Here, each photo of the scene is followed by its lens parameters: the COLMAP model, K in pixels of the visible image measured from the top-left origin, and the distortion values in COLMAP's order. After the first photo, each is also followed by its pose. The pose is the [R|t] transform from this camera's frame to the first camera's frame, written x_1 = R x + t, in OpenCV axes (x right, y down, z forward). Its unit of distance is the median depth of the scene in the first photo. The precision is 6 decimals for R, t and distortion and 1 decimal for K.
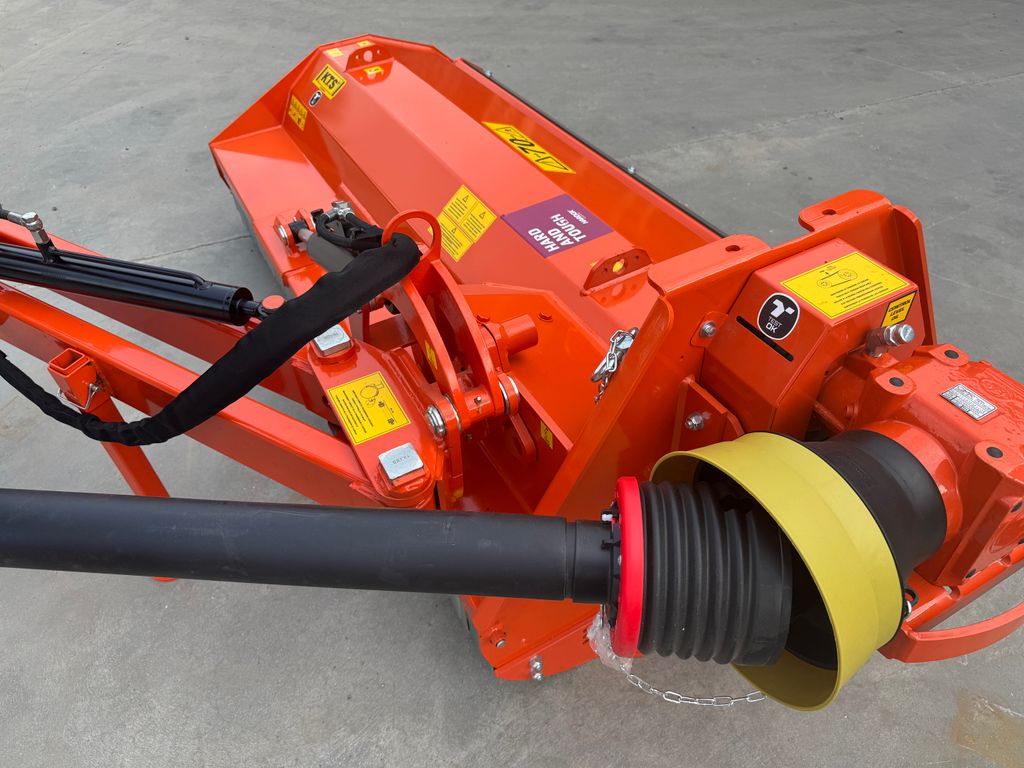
lens RADIAL K [[721.6, 0, 513.0], [0, 721.6, 385.1], [0, 0, 1]] dist [0.020144, -0.010982]
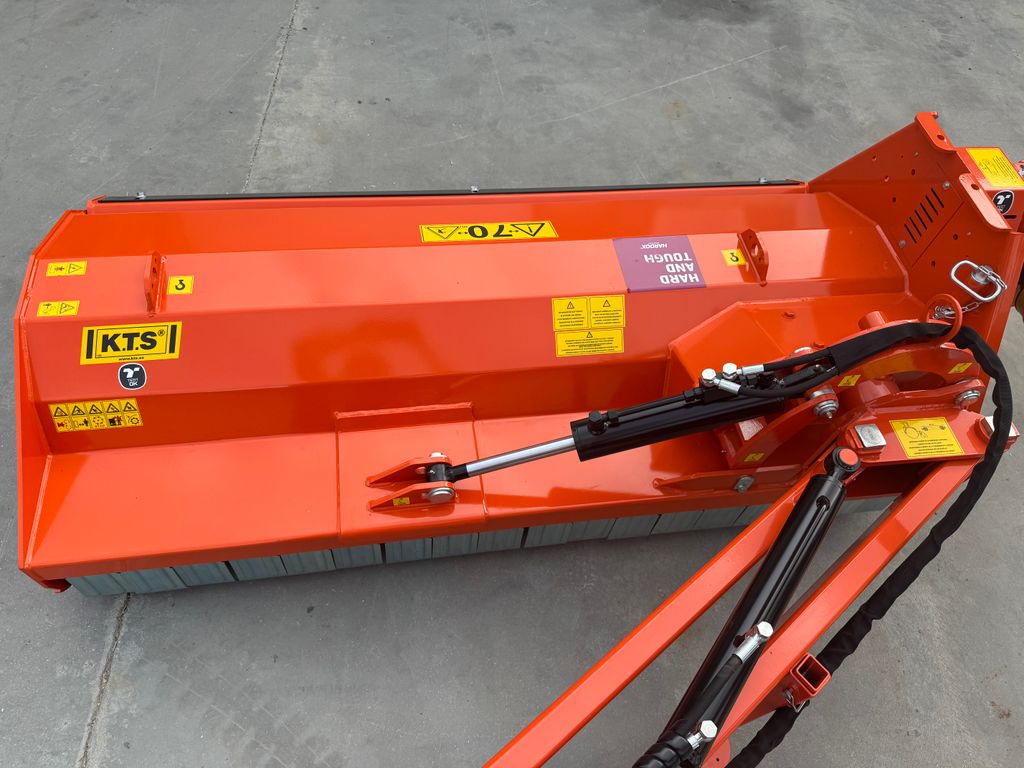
lens RADIAL K [[721.6, 0, 512.3], [0, 721.6, 386.8], [0, 0, 1]] dist [0.020144, -0.010982]
pose [[0.347799, -0.730217, 0.588064, -0.548226], [0.566916, 0.663361, 0.488424, -0.516979], [-0.746754, 0.163510, 0.644688, 0.323349]]
